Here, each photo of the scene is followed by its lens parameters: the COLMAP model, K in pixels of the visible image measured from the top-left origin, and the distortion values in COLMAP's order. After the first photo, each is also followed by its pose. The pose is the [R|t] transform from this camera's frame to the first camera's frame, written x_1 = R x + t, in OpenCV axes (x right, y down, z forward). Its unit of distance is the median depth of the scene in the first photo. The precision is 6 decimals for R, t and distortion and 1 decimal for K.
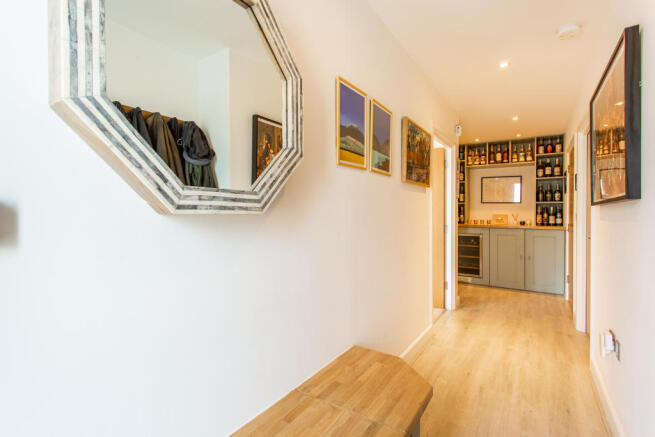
lens RADIAL K [[320.6, 0, 326.5], [0, 320.6, 204.9], [0, 0, 1]] dist [-0.001181, 0.000775]
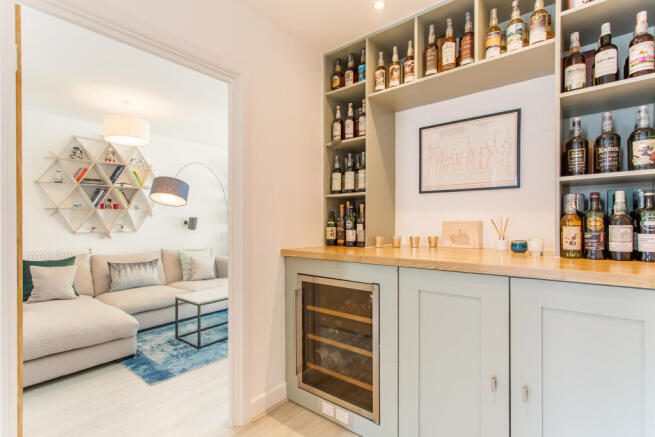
lens RADIAL K [[320.6, 0, 326.8], [0, 320.6, 221.0], [0, 0, 1]] dist [-0.001181, 0.000775]
pose [[0.995878, -0.011934, -0.089916, 0.465813], [0.013694, 0.999726, 0.018981, 0.022060], [0.089665, -0.020134, 0.995768, 0.686986]]
